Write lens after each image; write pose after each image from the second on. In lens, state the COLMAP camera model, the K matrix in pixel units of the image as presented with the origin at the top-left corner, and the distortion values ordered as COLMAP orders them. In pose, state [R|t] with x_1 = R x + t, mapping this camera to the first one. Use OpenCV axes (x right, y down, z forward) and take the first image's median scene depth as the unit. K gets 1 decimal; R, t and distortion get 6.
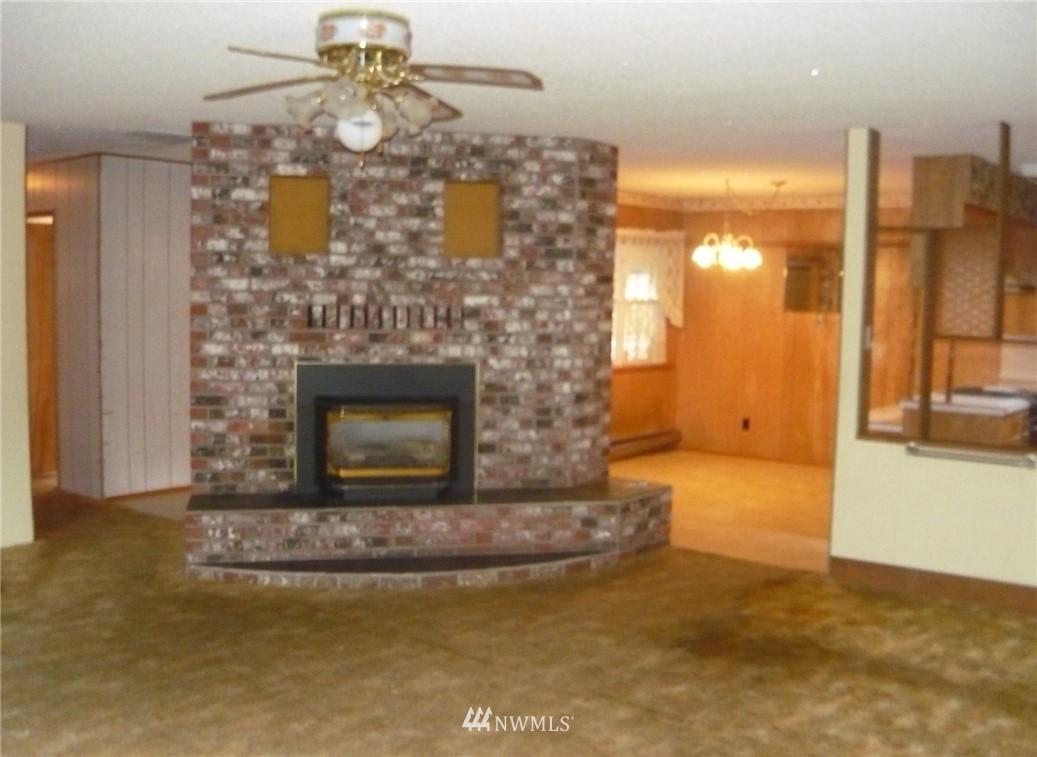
lens RADIAL K [[1057.5, 0, 518.5], [0, 1057.5, 378.5], [0, 0, 1]] dist [-0.140174, 0.008304]
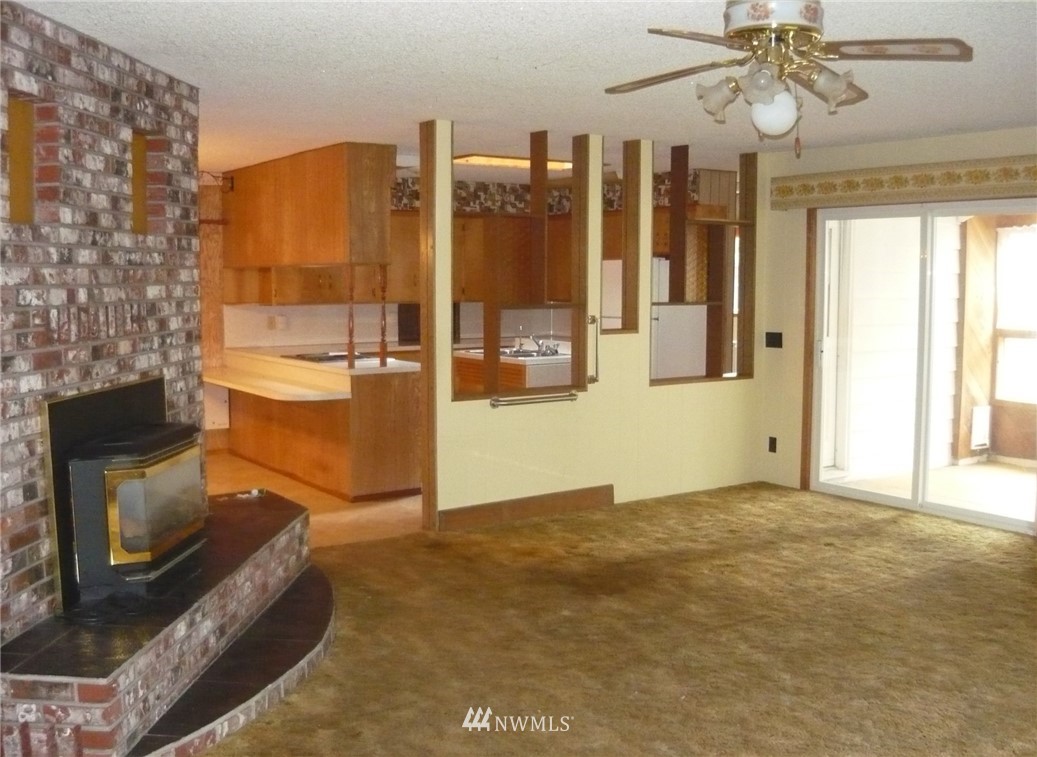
lens RADIAL K [[1057.5, 0, 518.5], [0, 1057.5, 378.5], [0, 0, 1]] dist [-0.140174, 0.008304]
pose [[0.305723, -0.111662, 0.945550, -0.689468], [0.086691, 0.992239, 0.089146, -0.058518], [-0.948166, 0.054717, 0.313030, 0.553501]]
